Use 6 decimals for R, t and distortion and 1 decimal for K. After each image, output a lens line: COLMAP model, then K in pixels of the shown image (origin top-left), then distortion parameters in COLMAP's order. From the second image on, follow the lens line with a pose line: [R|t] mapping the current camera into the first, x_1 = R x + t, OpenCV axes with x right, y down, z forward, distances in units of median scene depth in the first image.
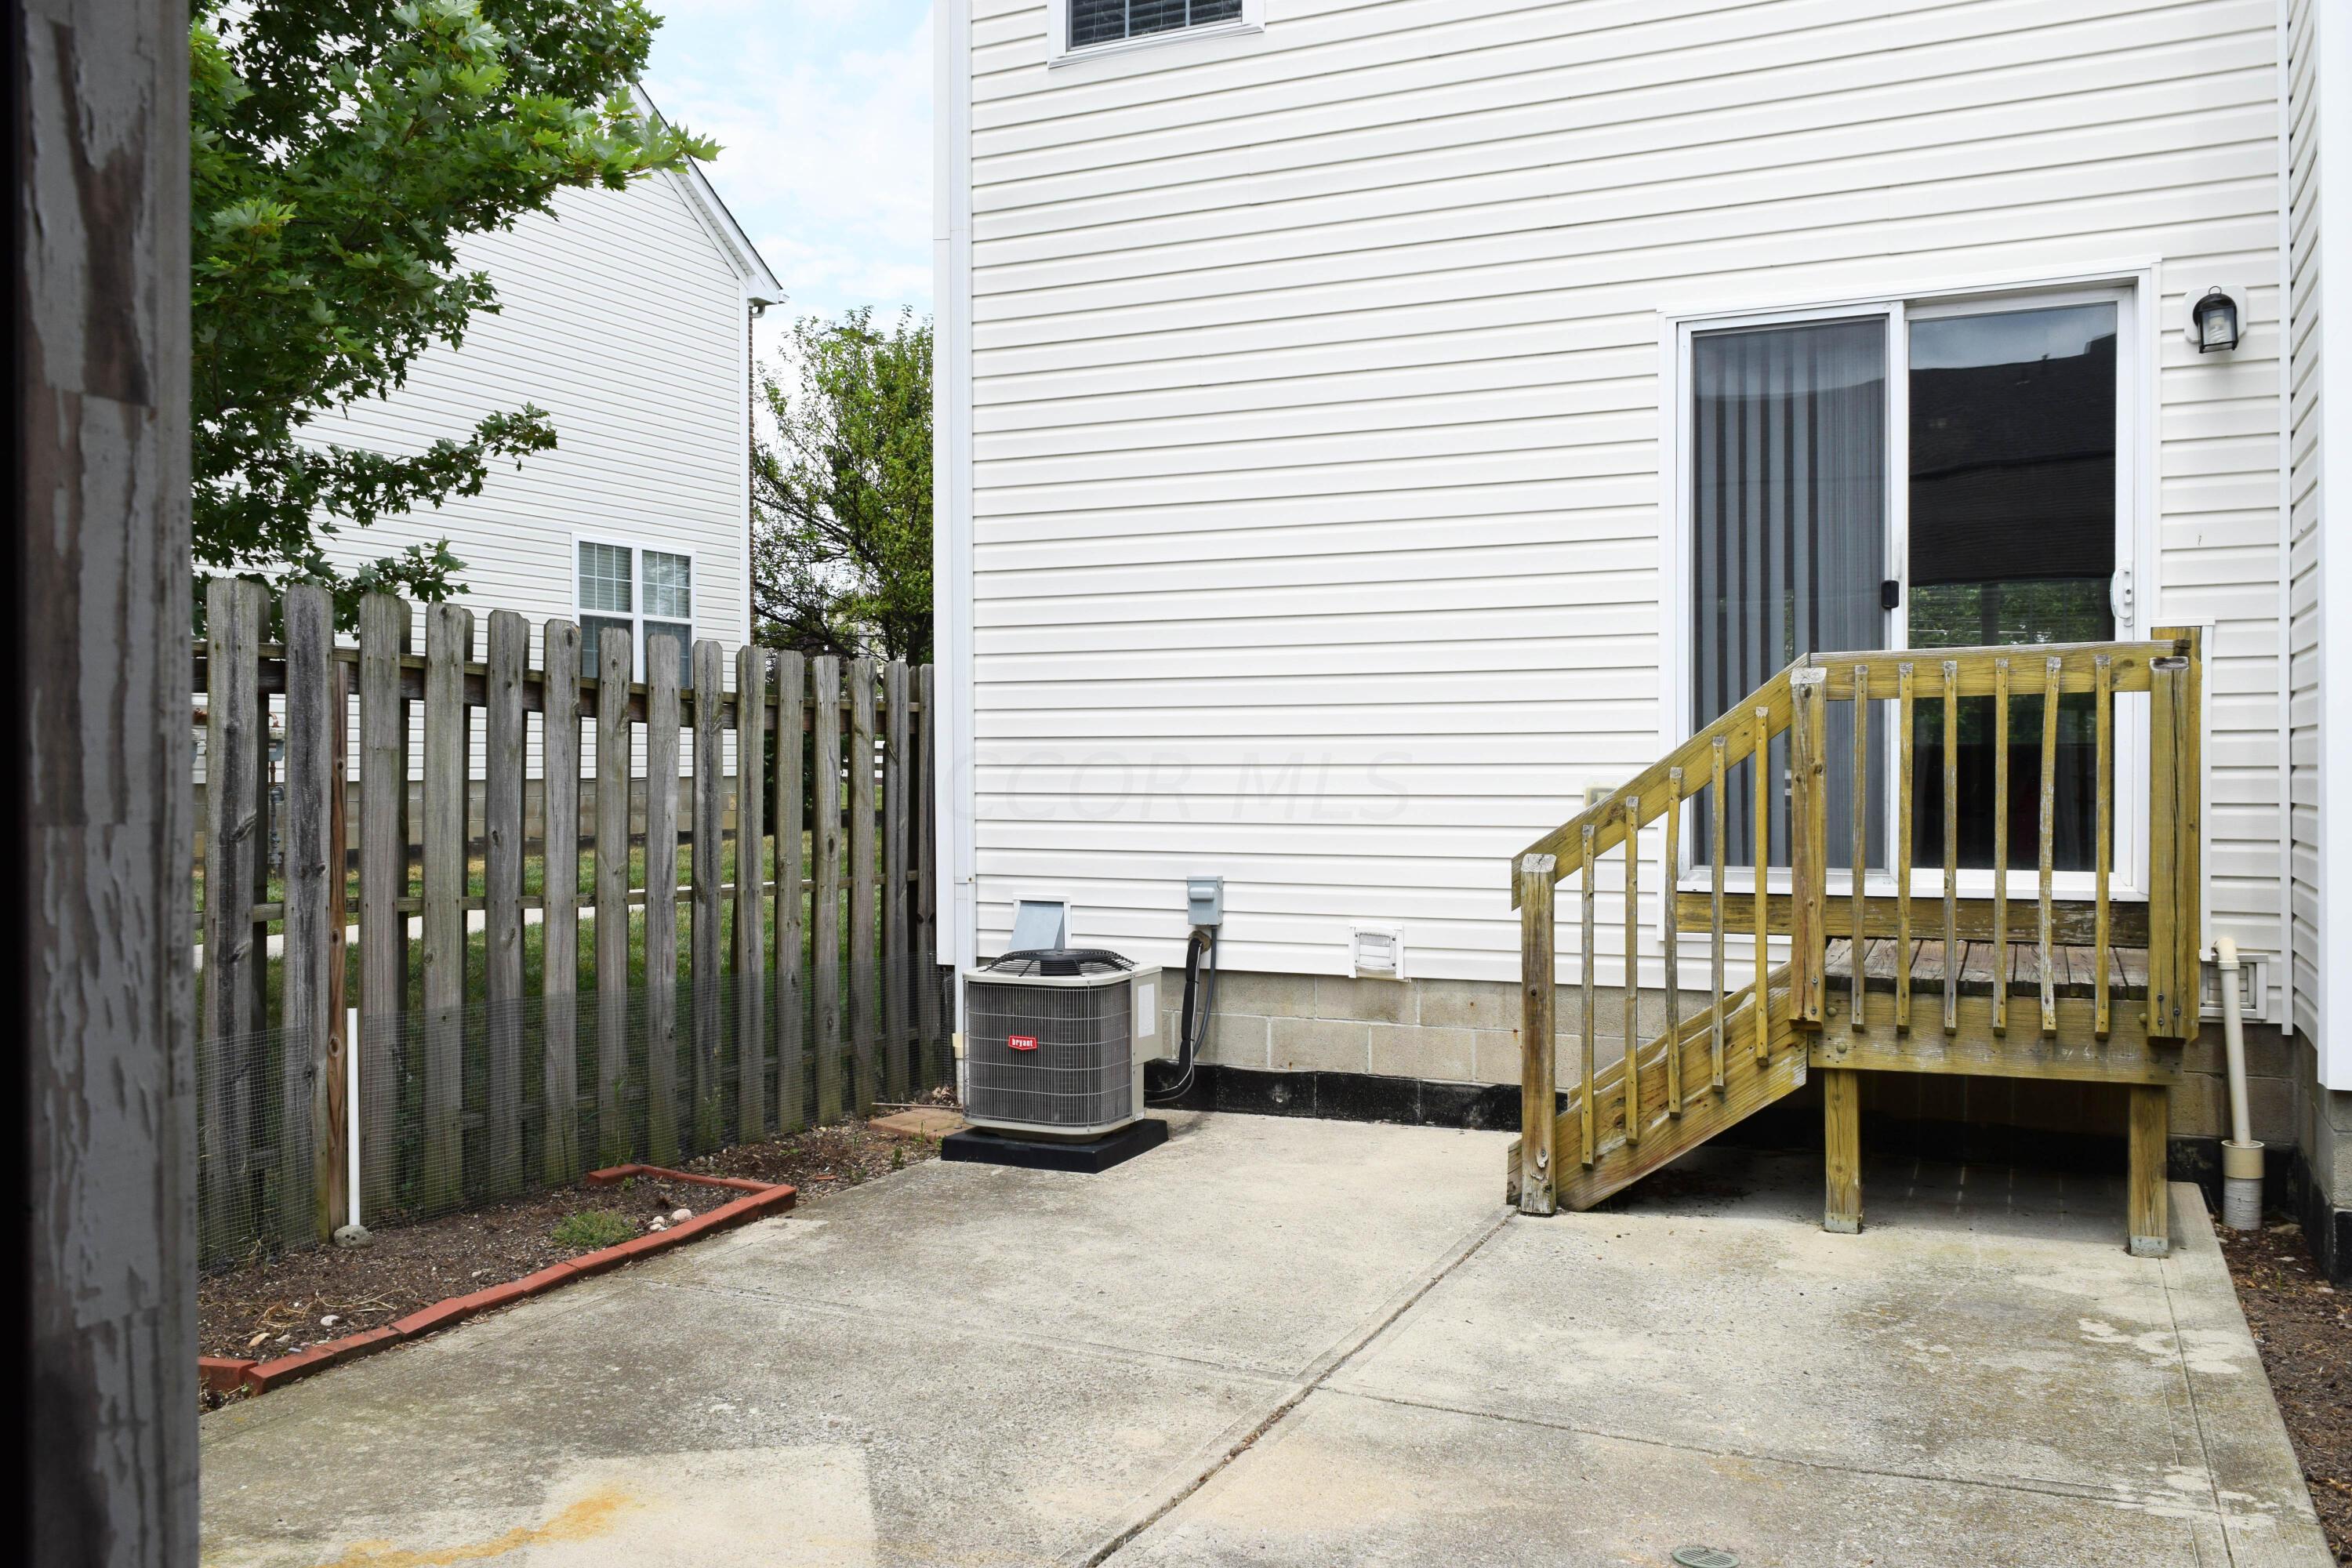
lens RADIAL K [[1843.7, 0, 1178.4], [0, 1843.7, 778.2], [0, 0, 1]] dist [-0.006442, 0.000466]
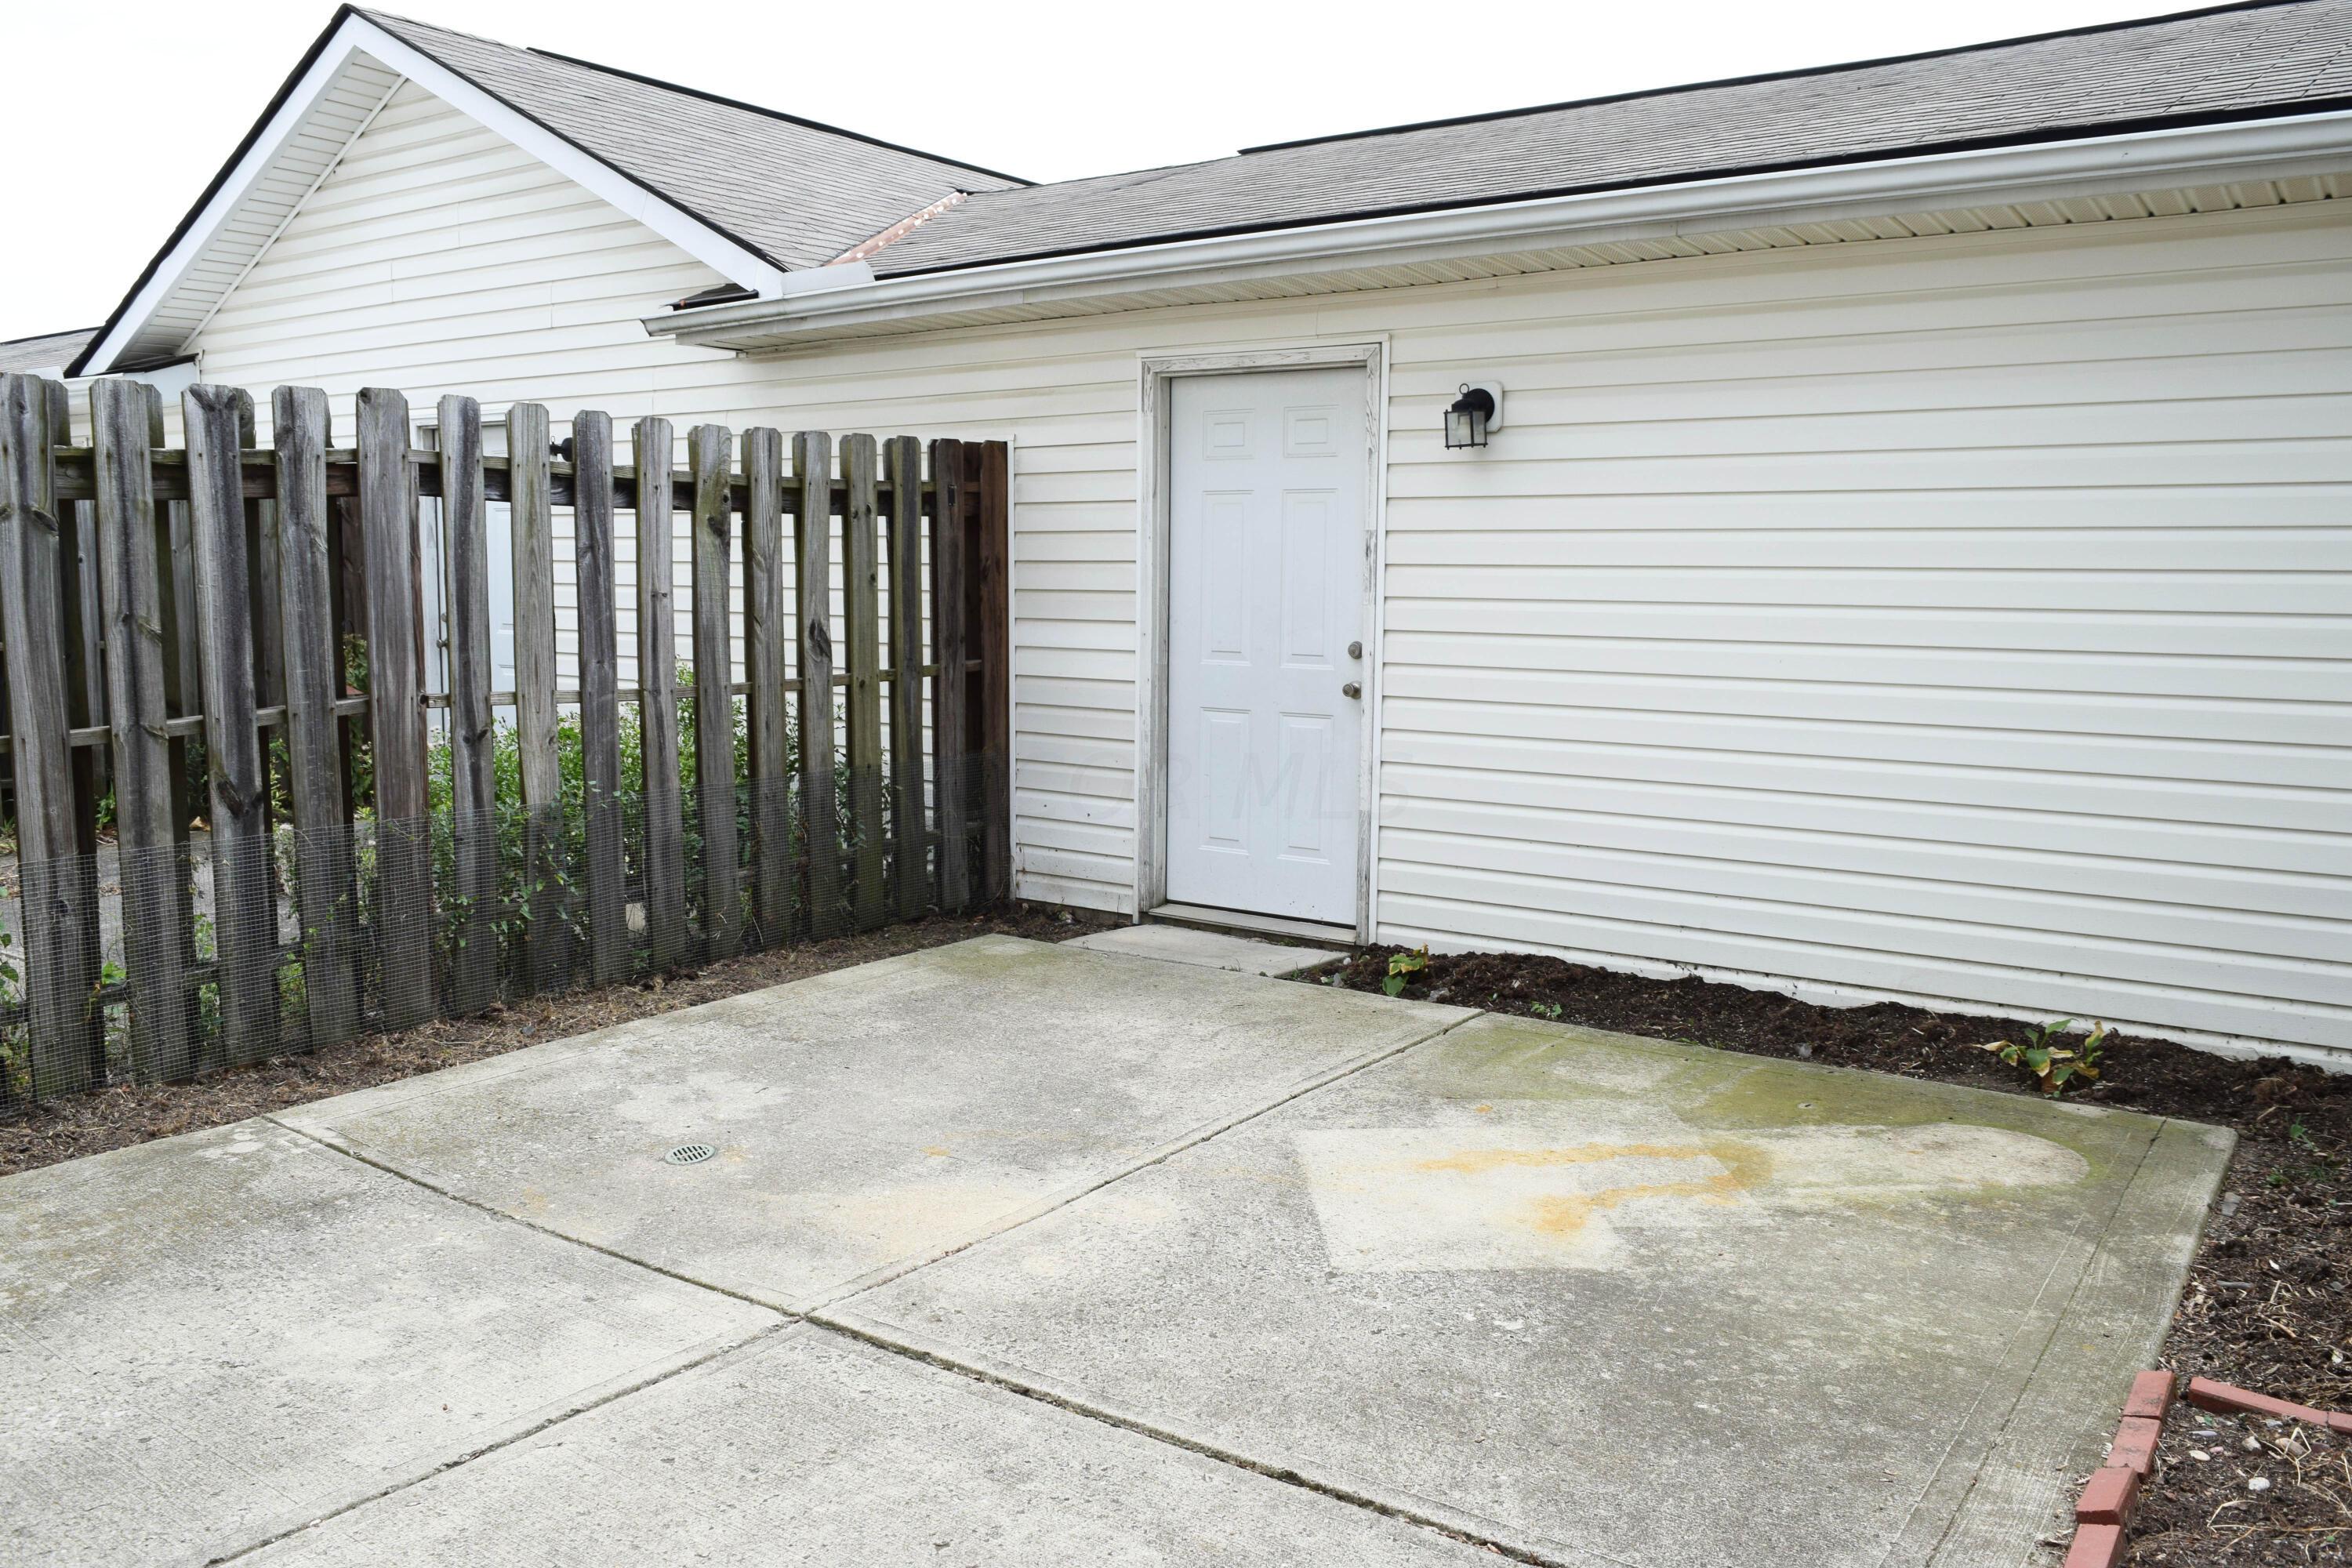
lens RADIAL K [[1843.7, 0, 1174.7], [0, 1843.7, 784.3], [0, 0, 1]] dist [-0.006442, 0.000466]
pose [[-0.982624, -0.023261, 0.184145, -0.246379], [-0.001001, 0.992766, 0.120064, -0.003543], [-0.185605, 0.117794, -0.975538, 1.817013]]
